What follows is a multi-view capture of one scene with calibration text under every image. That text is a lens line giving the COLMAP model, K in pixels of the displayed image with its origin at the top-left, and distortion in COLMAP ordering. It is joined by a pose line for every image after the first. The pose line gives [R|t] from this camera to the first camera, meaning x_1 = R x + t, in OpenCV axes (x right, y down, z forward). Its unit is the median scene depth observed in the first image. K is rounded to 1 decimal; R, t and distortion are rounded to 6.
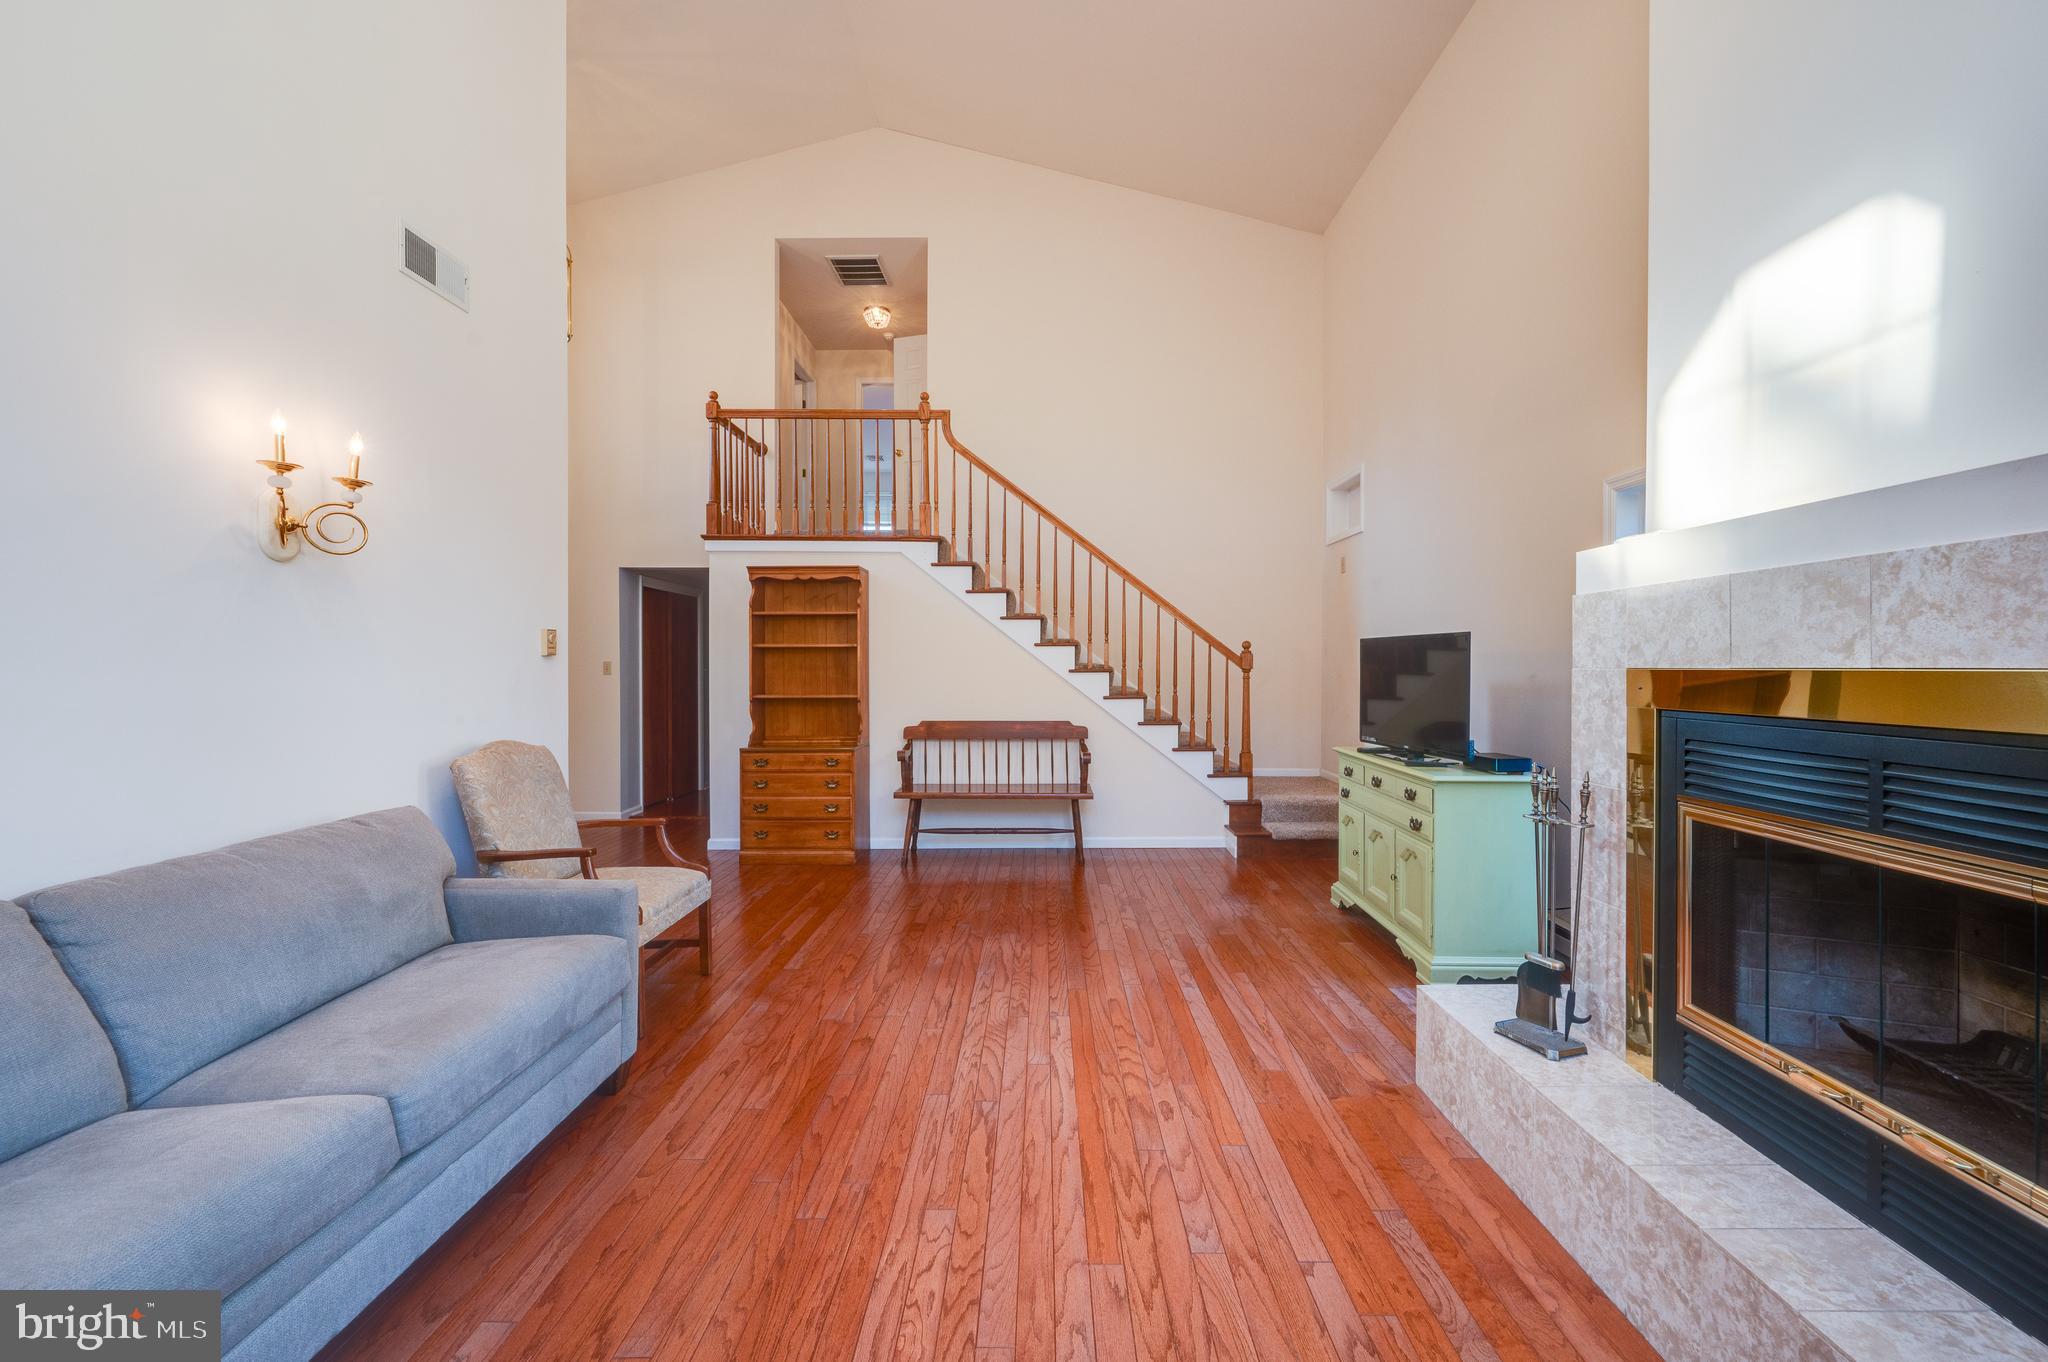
lens RADIAL K [[803.6, 0, 1029.8], [0, 803.6, 676.7], [0, 0, 1]] dist [-0.000357, -0.000163]
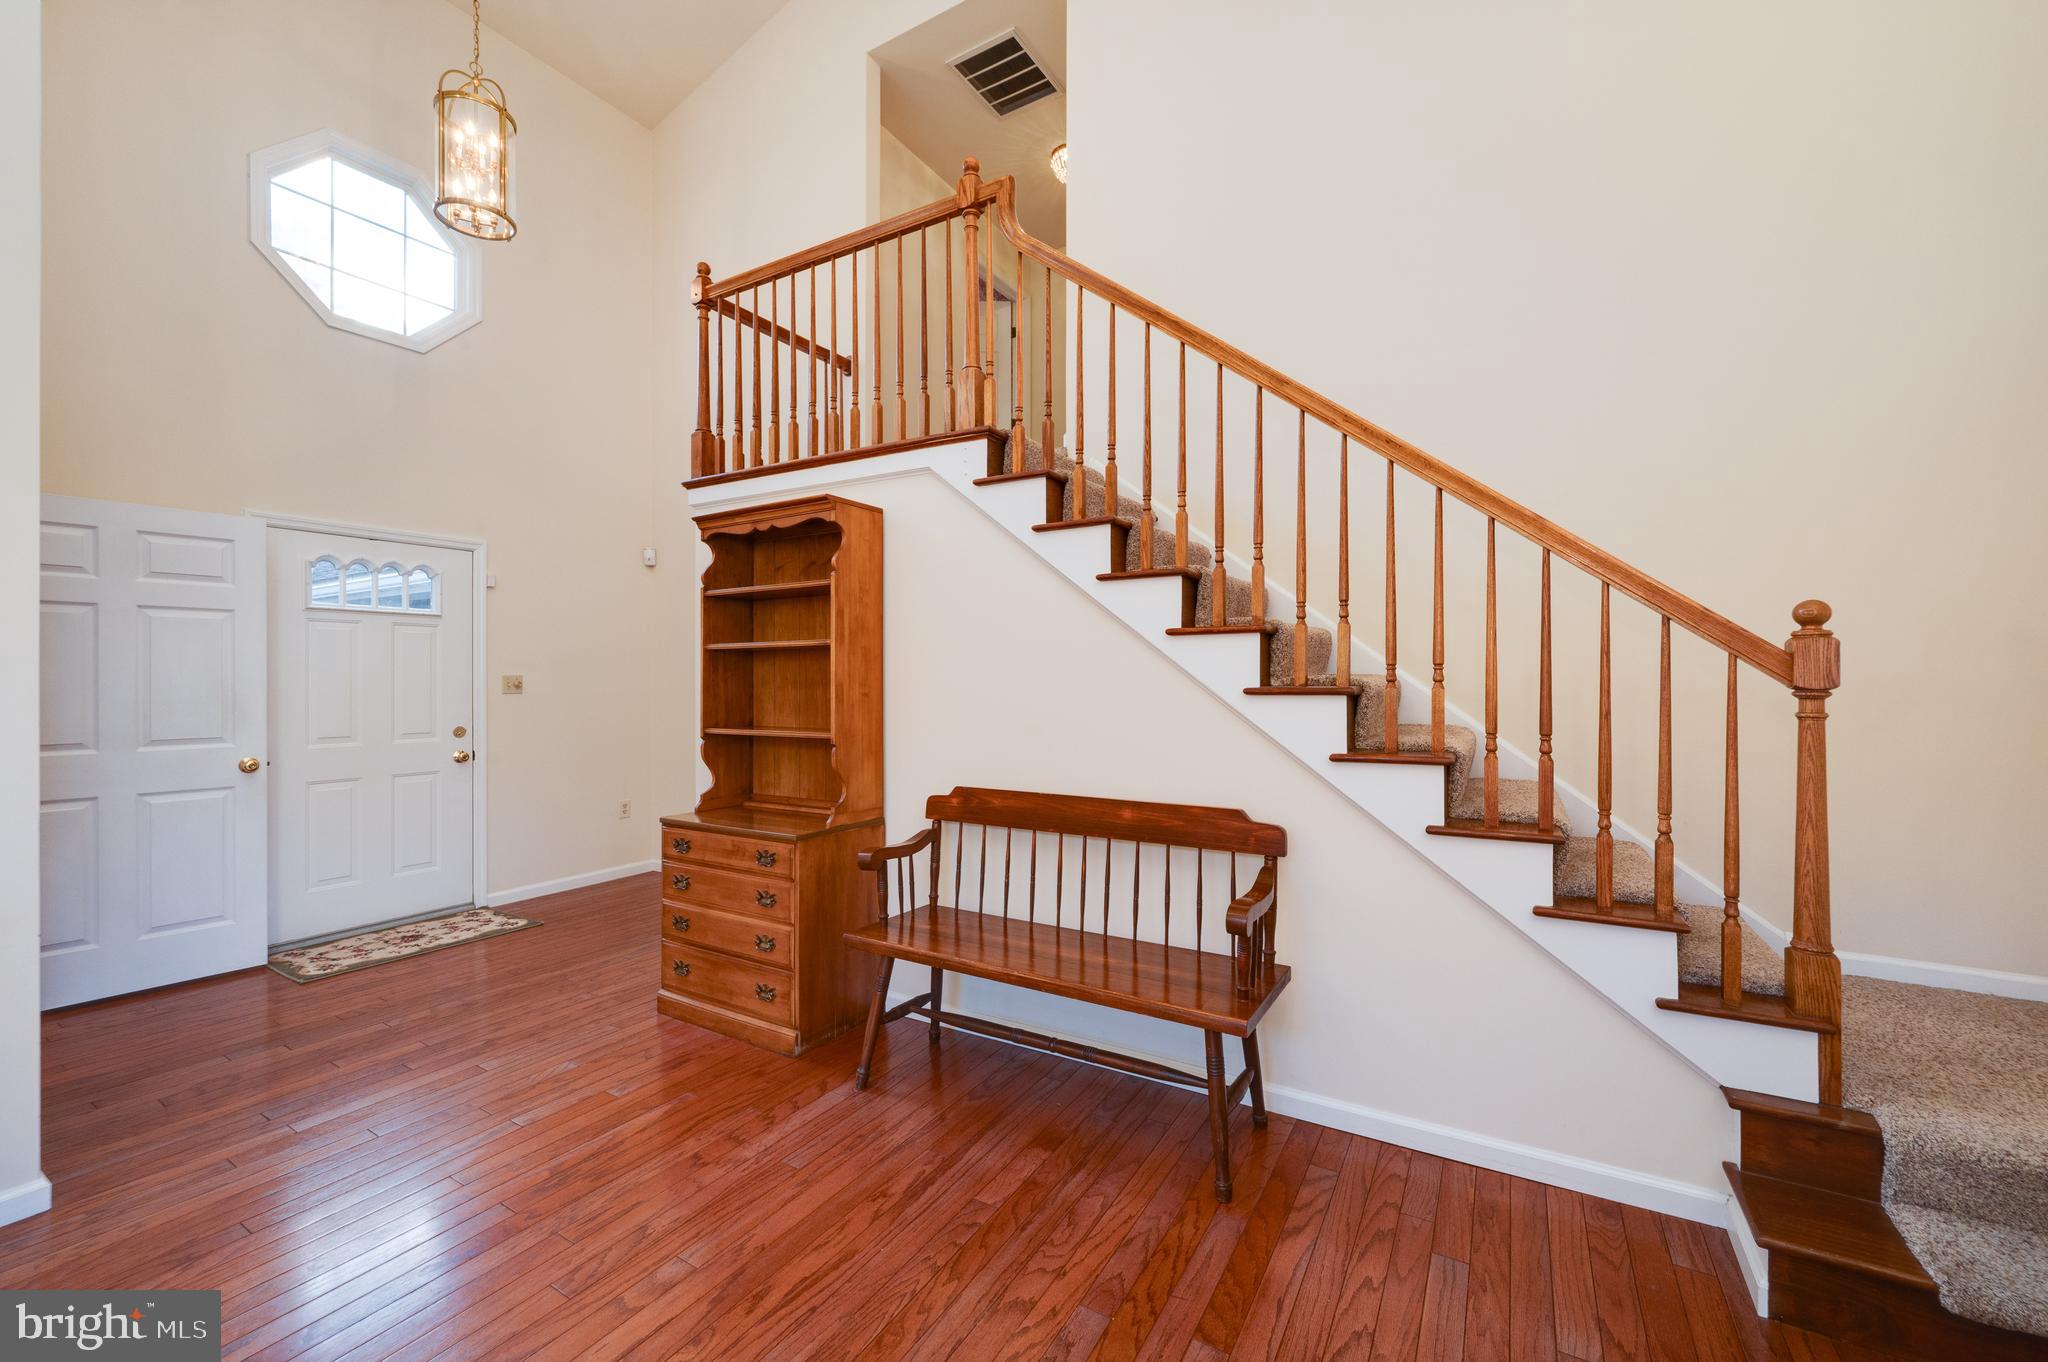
lens RADIAL K [[803.6, 0, 1023.6], [0, 803.6, 680.3], [0, 0, 1]] dist [-0.000357, -0.000163]
pose [[0.860547, -0.001081, -0.509370, 0.164831], [-0.007432, 0.999865, -0.014678, -0.005796], [0.509317, 0.016417, 0.860423, 0.573022]]
